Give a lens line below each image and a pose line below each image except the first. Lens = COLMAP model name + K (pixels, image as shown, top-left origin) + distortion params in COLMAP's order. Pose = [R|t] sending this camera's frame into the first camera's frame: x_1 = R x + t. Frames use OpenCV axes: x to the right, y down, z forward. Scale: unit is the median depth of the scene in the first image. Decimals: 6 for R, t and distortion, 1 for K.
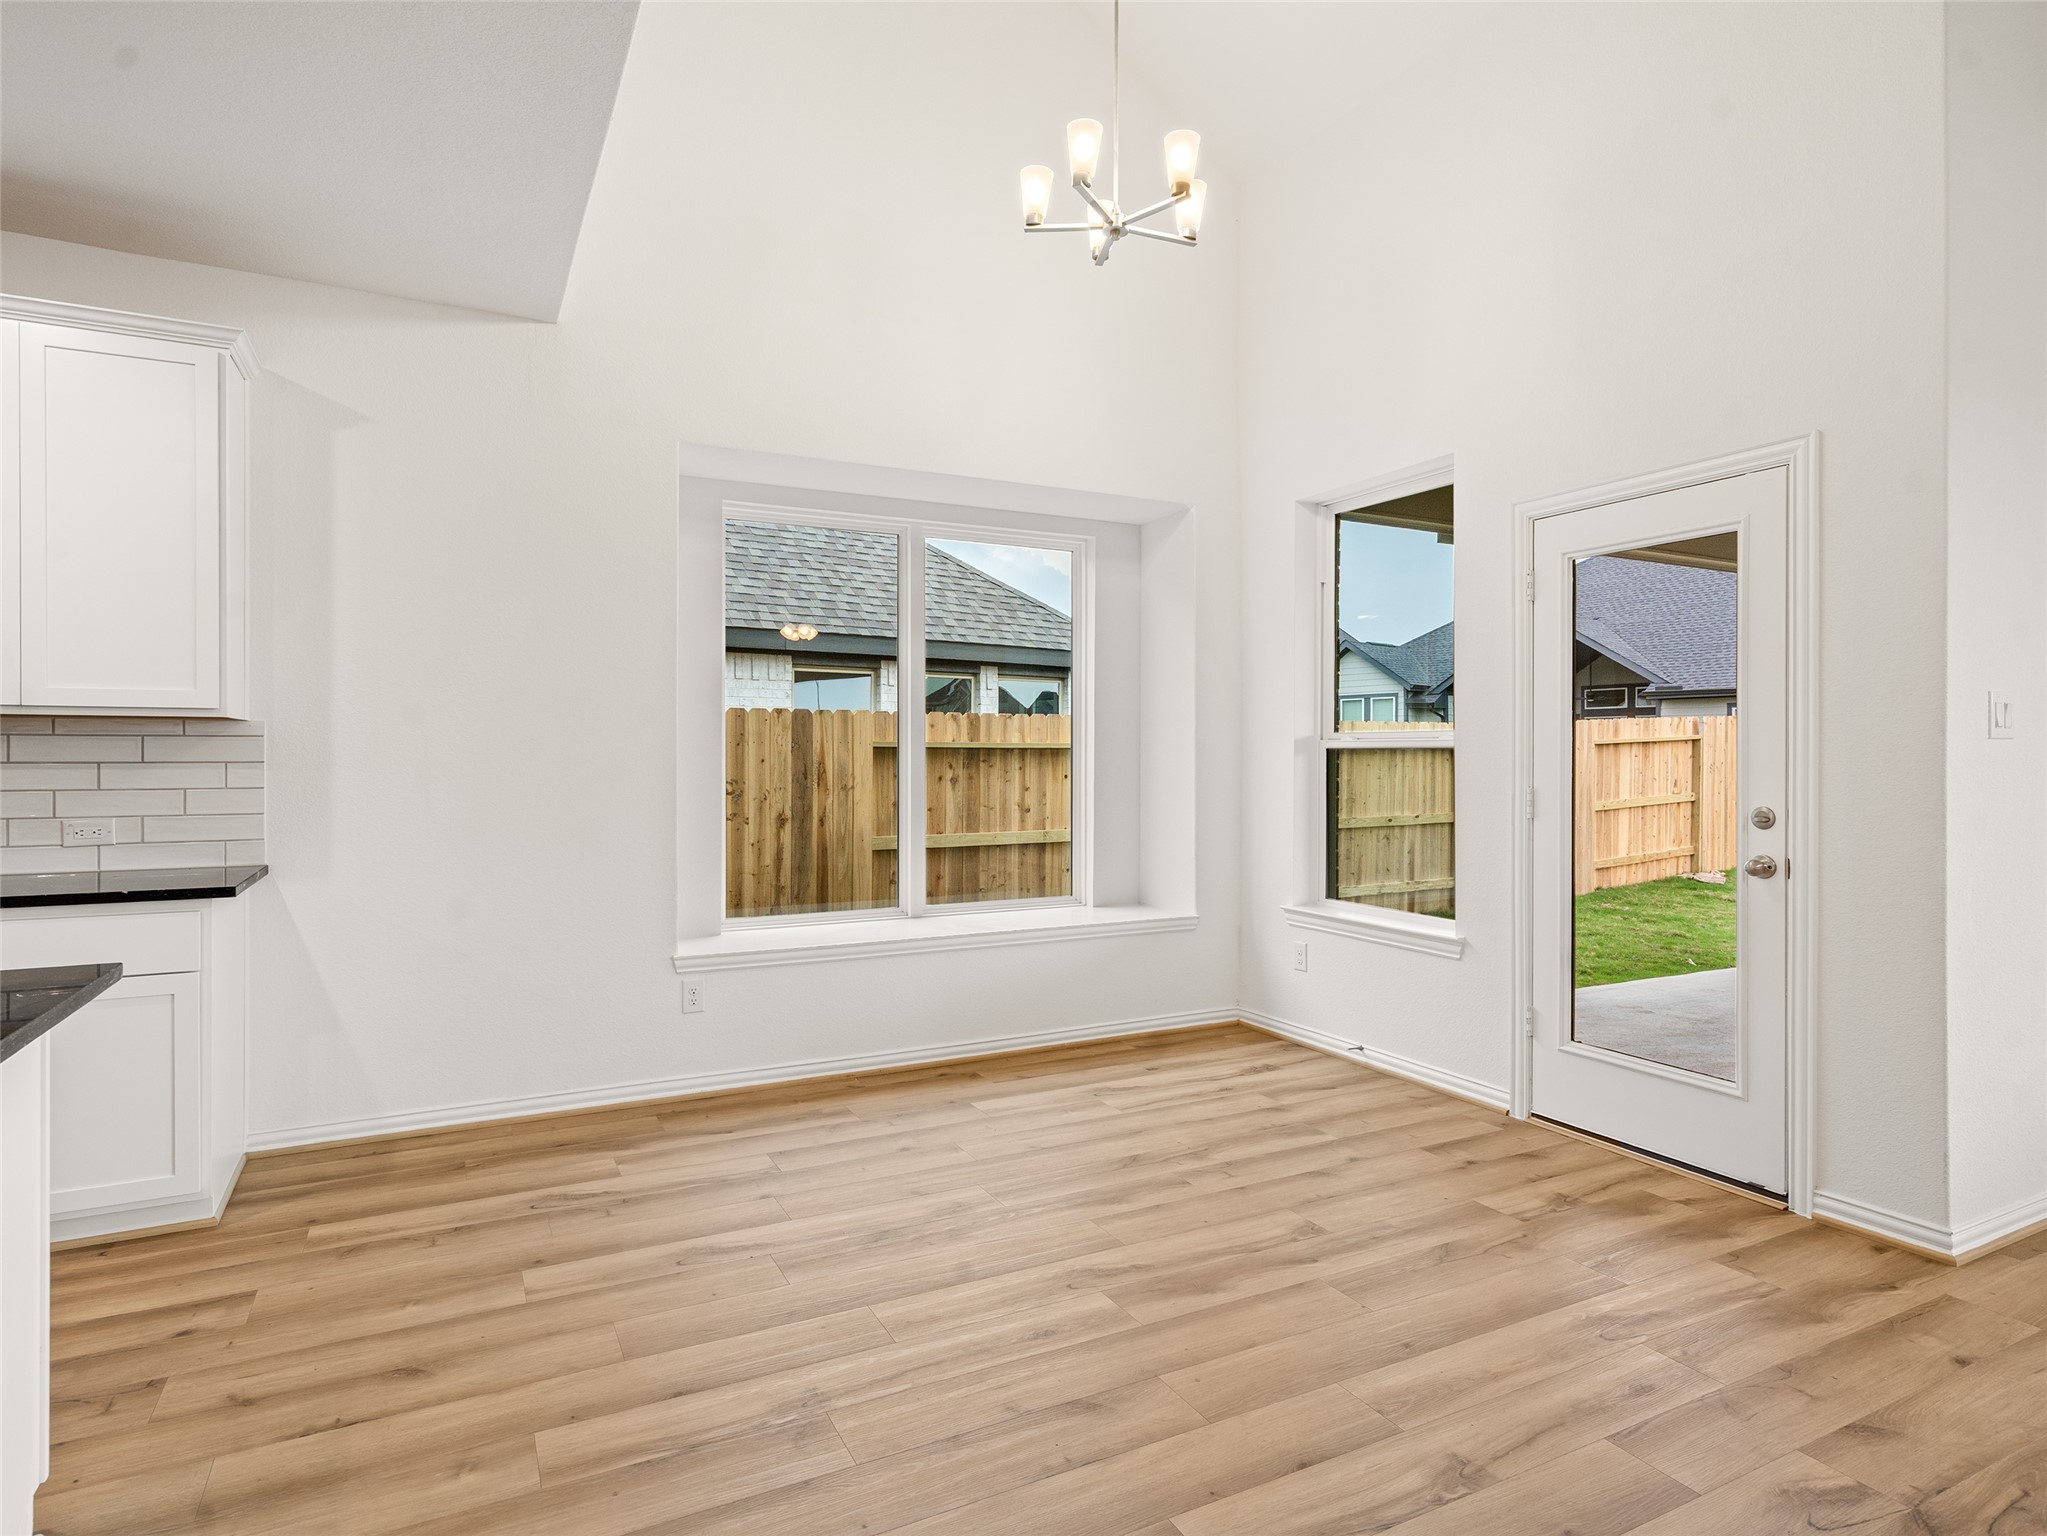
lens RADIAL K [[1107.1, 0, 1020.1], [0, 1107.1, 765.4], [0, 0, 1]] dist [-0.001620, 0.000063]
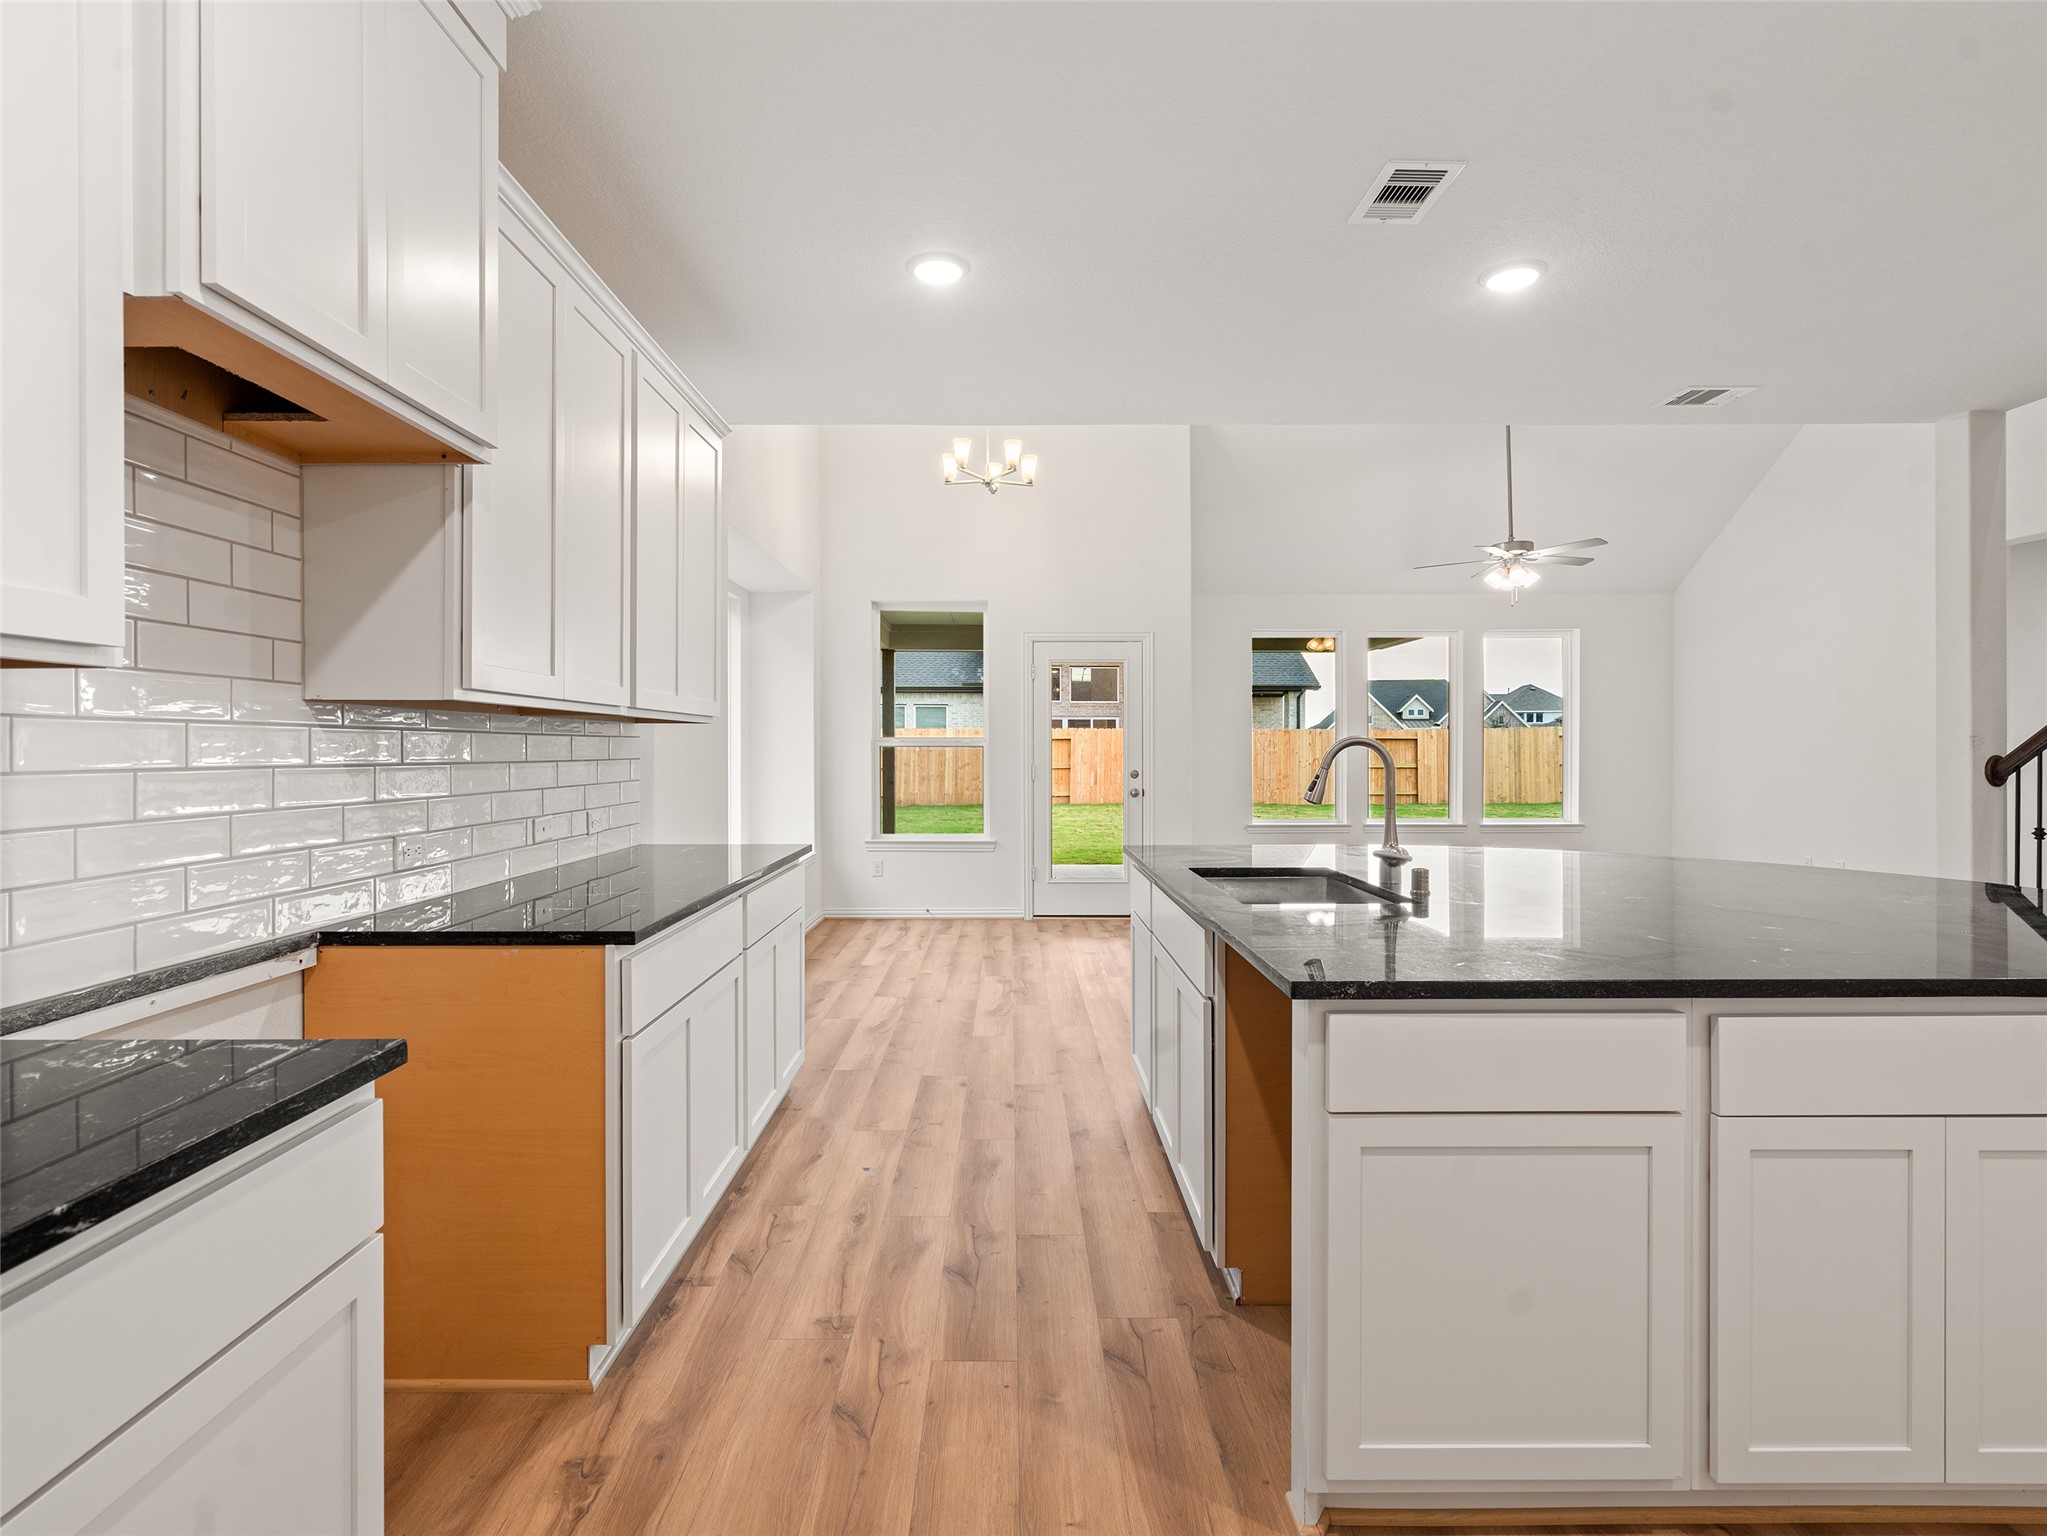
lens RADIAL K [[1030.2, 0, 1022.1], [0, 1030.2, 758.6], [0, 0, 1]] dist [-0.000163, -0.000001]
pose [[0.444110, -0.005802, 0.895954, -1.787460], [0.007364, 0.999969, 0.002825, 0.001660], [-0.895942, 0.005343, 0.444139, 0.168077]]
